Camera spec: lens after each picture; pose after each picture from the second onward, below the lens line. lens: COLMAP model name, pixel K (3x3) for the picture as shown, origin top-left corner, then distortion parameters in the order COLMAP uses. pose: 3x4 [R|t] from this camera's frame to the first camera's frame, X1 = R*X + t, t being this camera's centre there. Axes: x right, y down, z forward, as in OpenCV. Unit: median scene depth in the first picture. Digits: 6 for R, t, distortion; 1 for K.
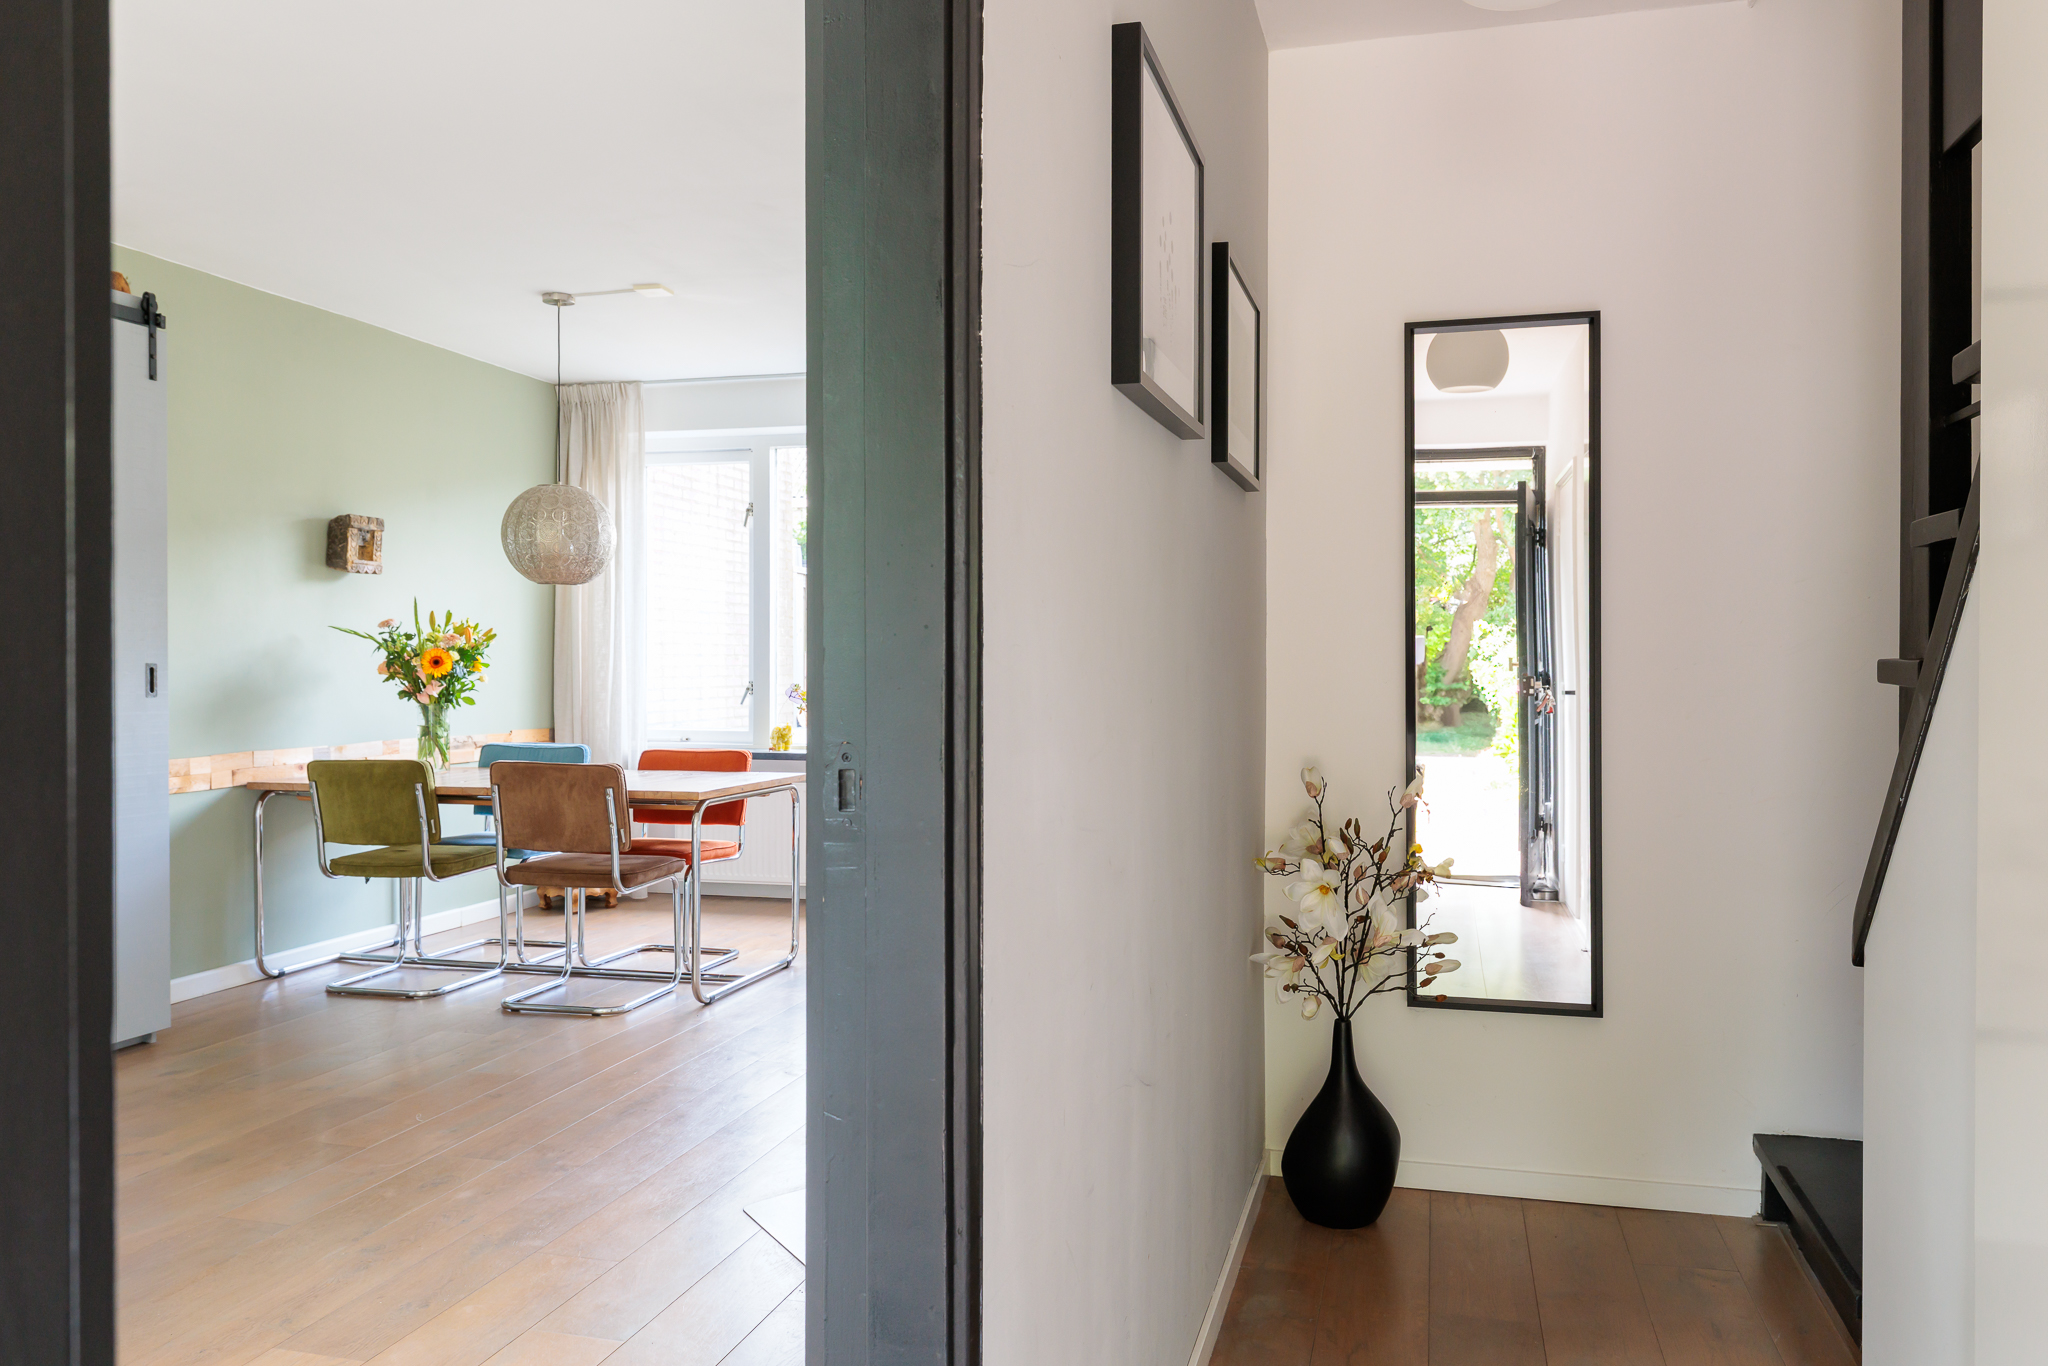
lens RADIAL K [[1539.1, 0, 1064.6], [0, 1539.1, 675.8], [0, 0, 1]] dist [-0.008653, -0.007511]
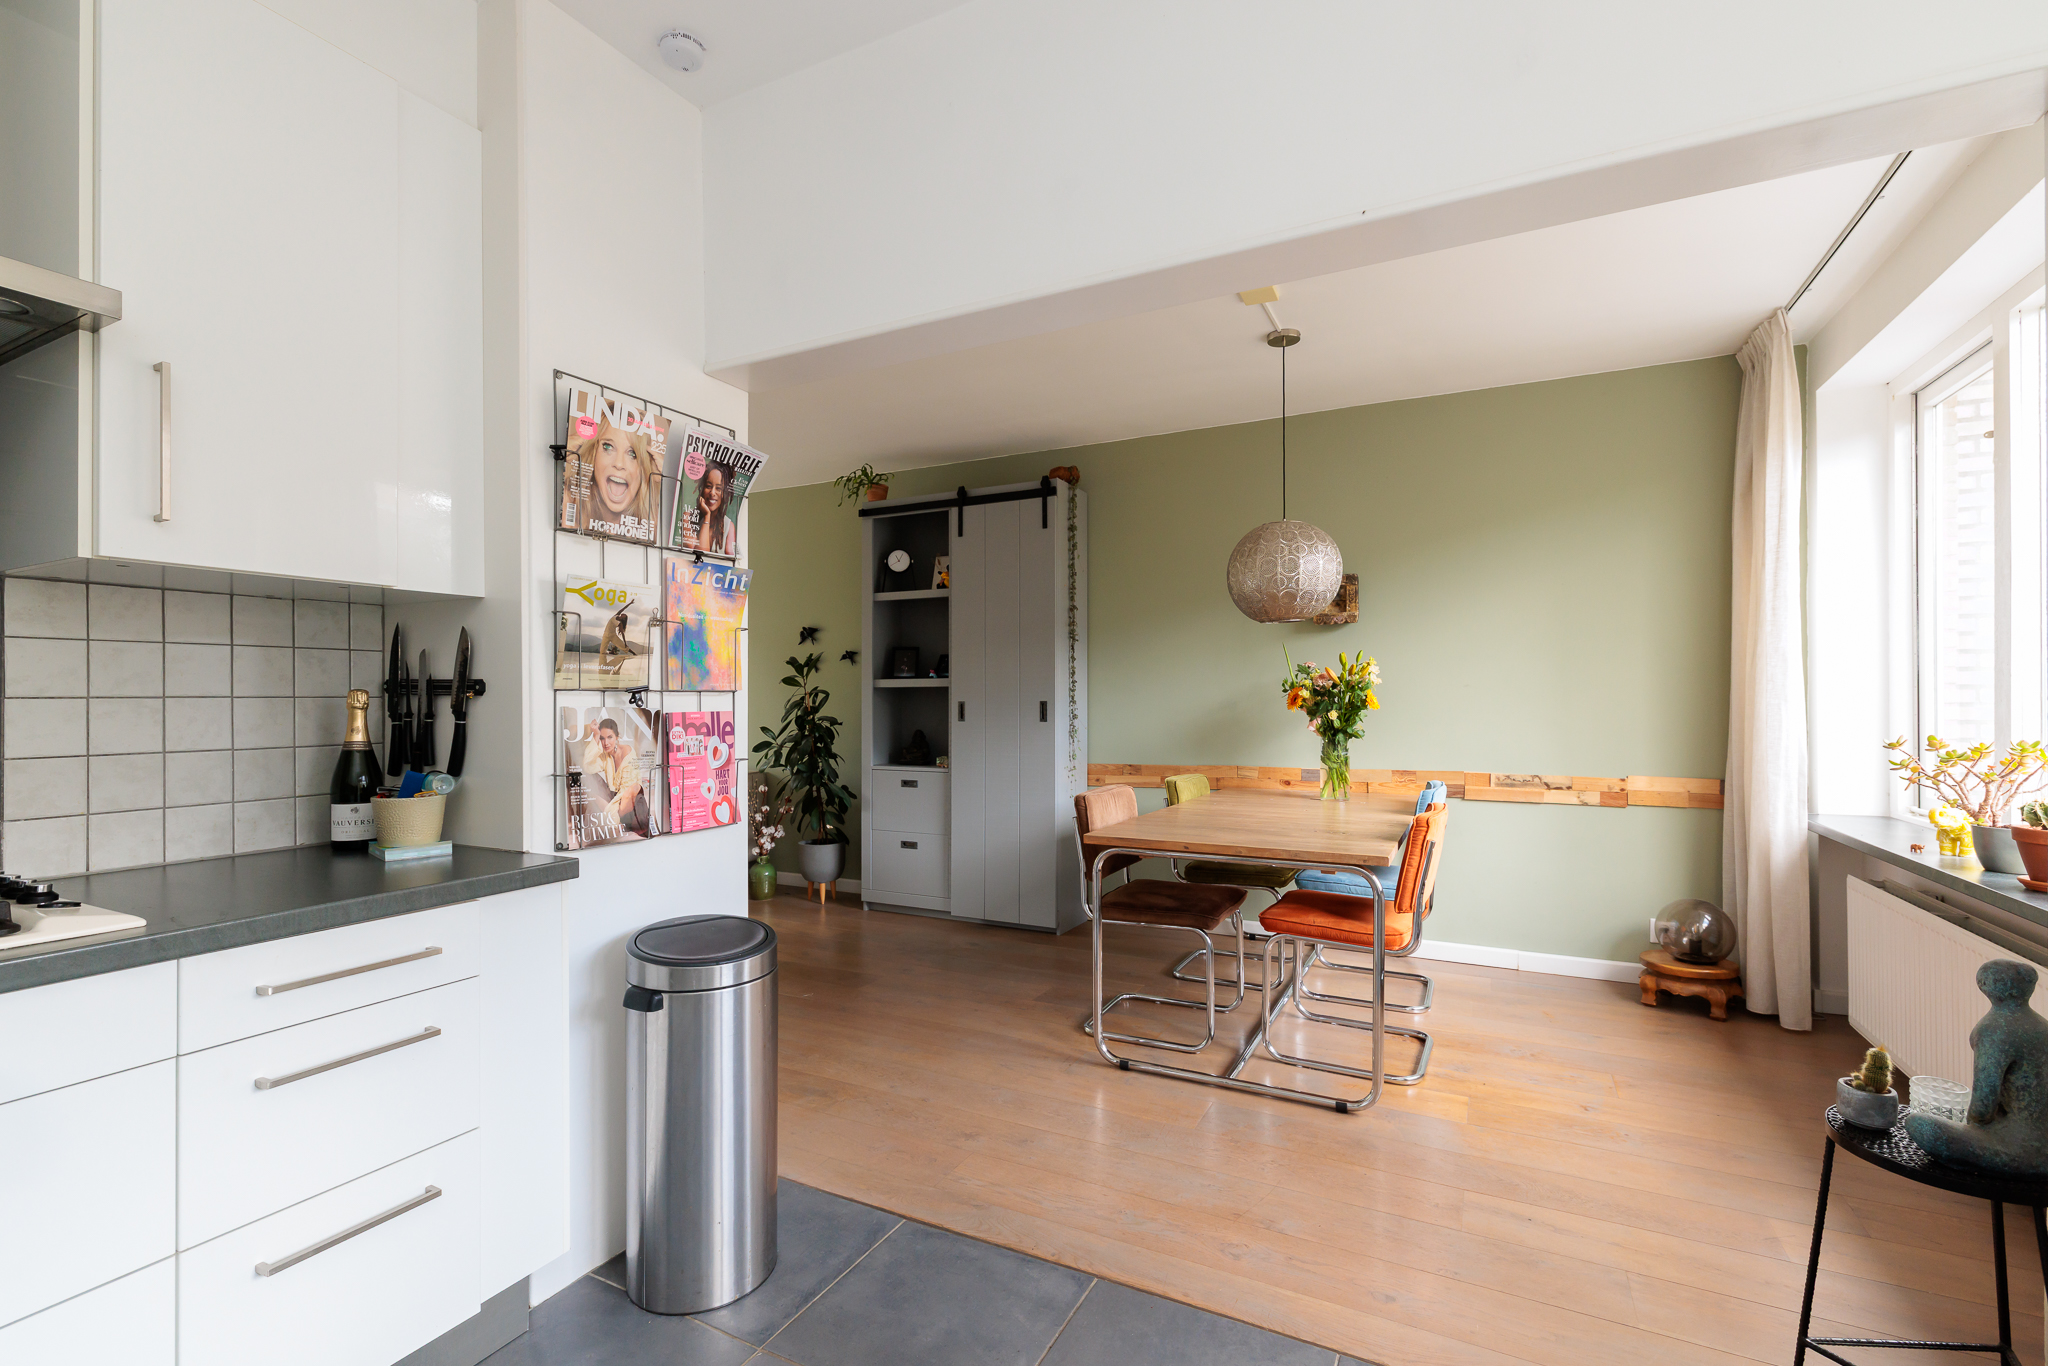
lens RADIAL K [[899.3, 0, 1009.9], [0, 899.3, 688.3], [0, 0, 1]] dist [-0.001660, 0.001666]
pose [[-0.245513, -0.013851, -0.969294, 0.267925], [-0.006847, 0.999898, -0.012554, -0.007070], [0.969369, 0.003554, -0.245583, 0.938718]]
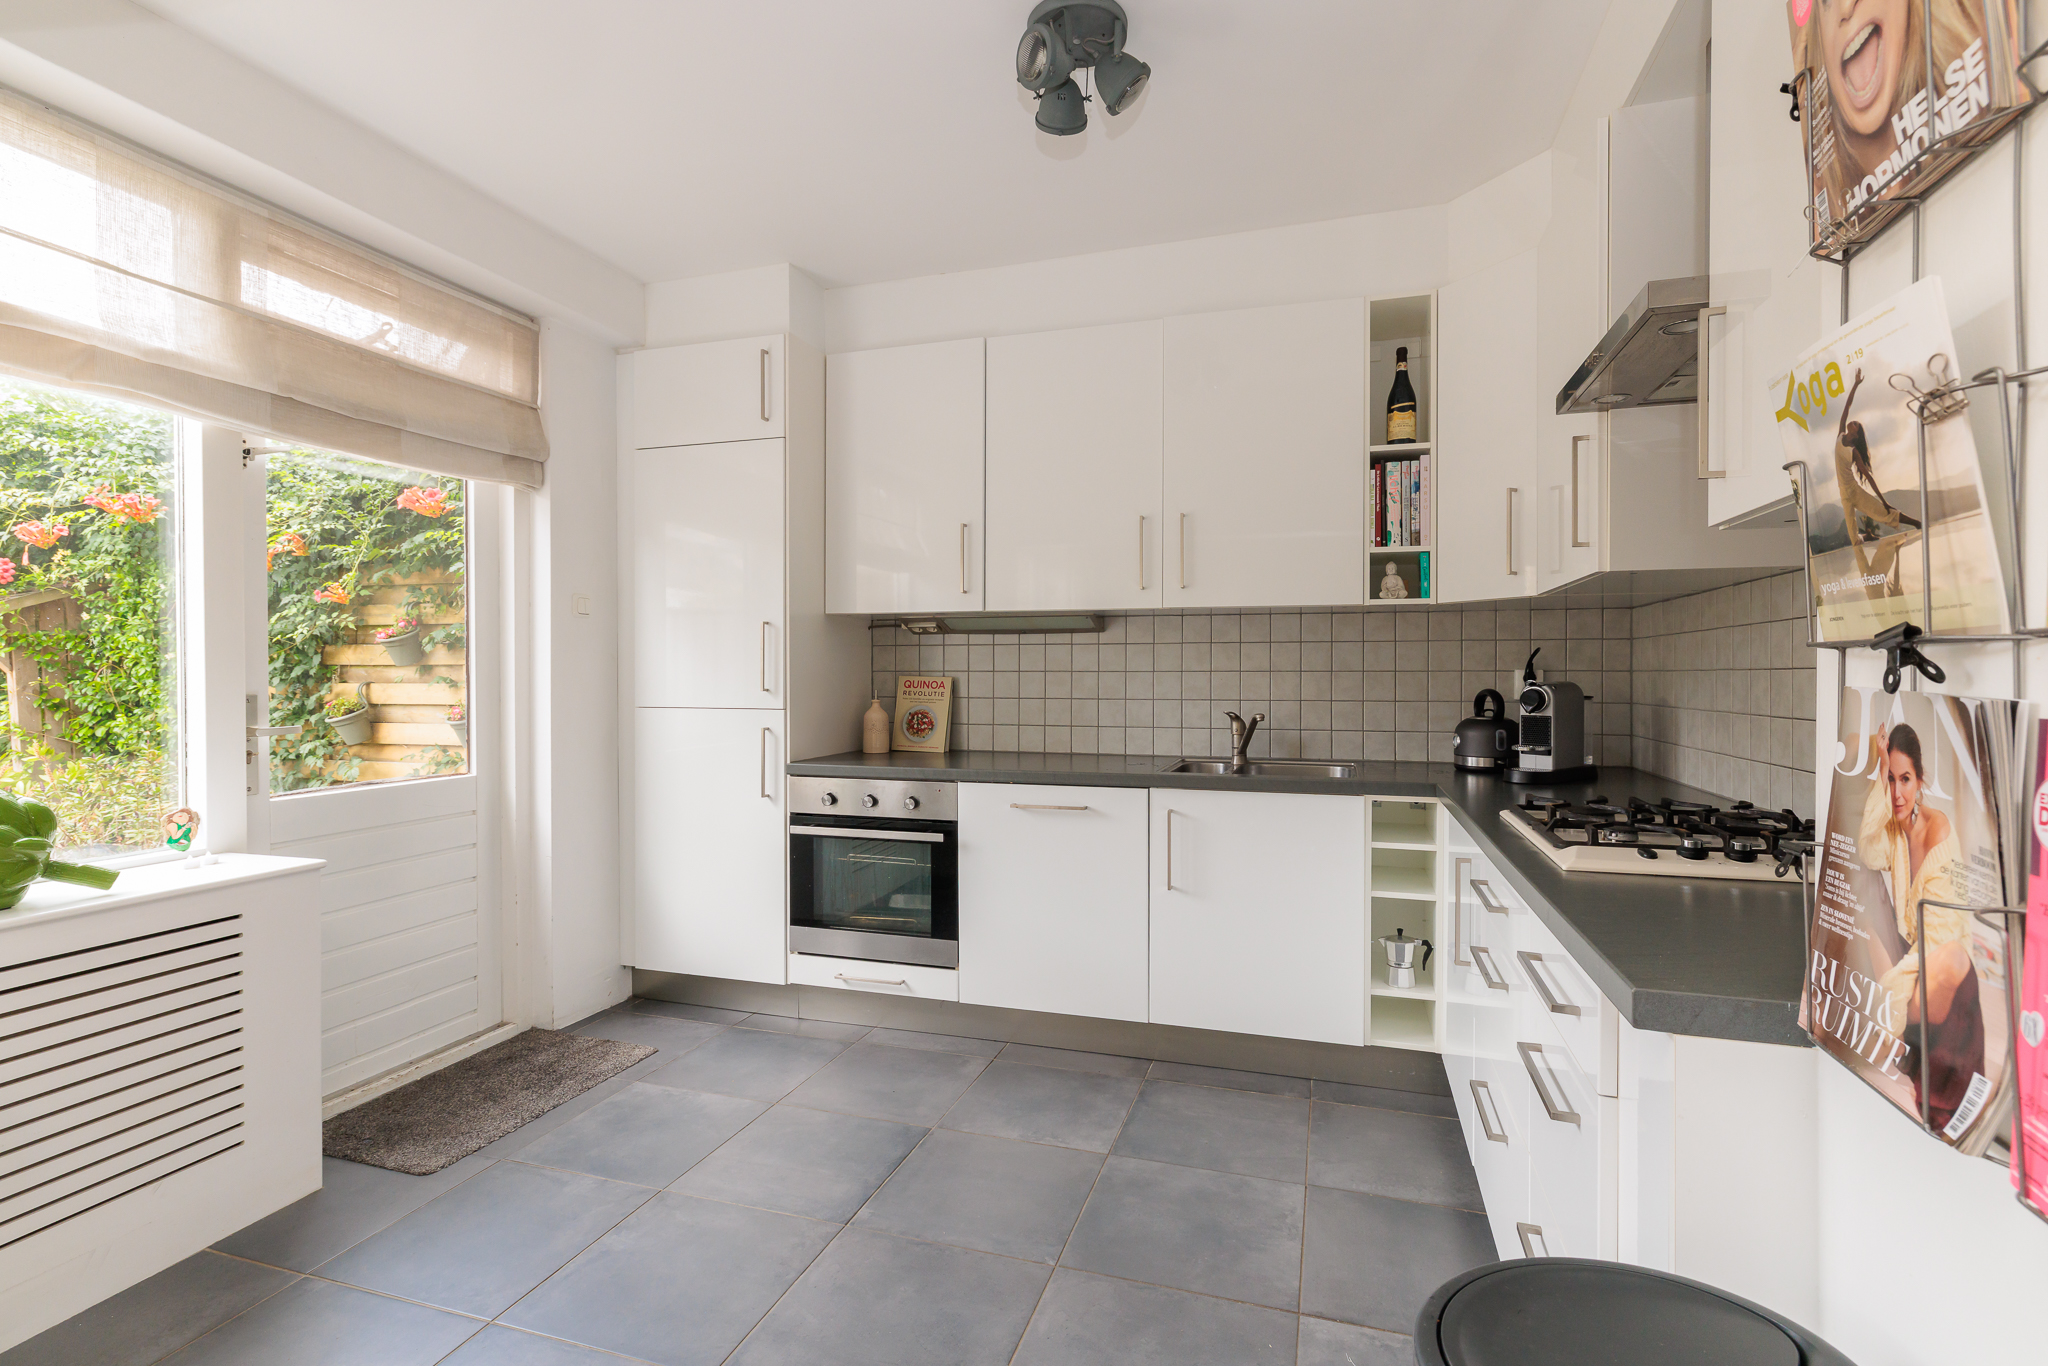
lens RADIAL K [[945.3, 0, 1022.6], [0, 945.3, 675.7], [0, 0, 1]] dist [-0.001087, 0.000756]
pose [[0.066885, -0.005134, 0.997748, -0.120009], [0.009682, 0.999943, 0.004496, -0.006852], [-0.997714, 0.009360, 0.066931, 0.825114]]
